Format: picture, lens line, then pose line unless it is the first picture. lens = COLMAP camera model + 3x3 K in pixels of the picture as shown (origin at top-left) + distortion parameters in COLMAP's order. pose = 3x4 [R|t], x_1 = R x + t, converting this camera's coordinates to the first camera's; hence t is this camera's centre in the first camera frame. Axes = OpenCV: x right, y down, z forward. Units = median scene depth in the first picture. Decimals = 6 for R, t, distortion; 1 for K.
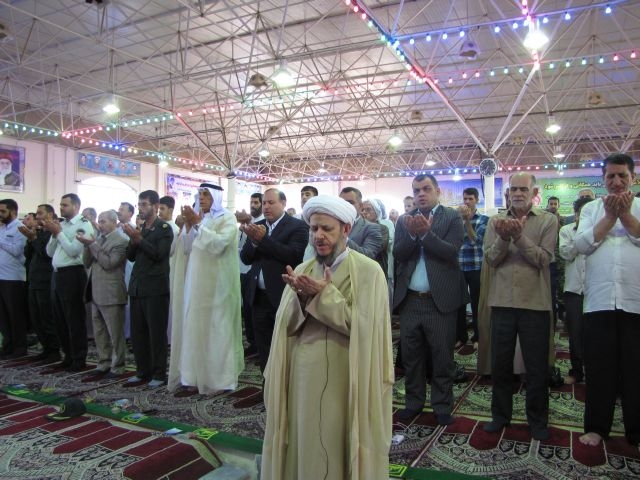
lens RADIAL K [[545.5, 0, 311.2], [0, 545.5, 242.4], [0, 0, 1]] dist [-0.183792, 0.170573]
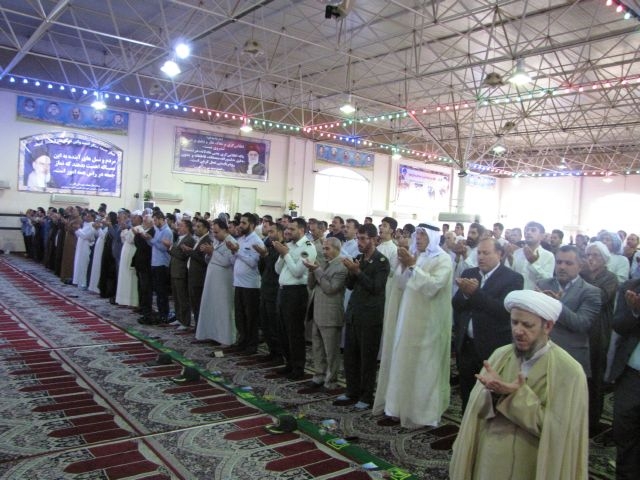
lens RADIAL K [[545.5, 0, 311.2], [0, 545.5, 242.4], [0, 0, 1]] dist [-0.183792, 0.170573]
pose [[0.910128, 0.072162, -0.407995, 0.027752], [-0.056636, 0.997141, 0.050025, -0.104445], [0.410438, -0.022422, 0.911613, -0.015916]]
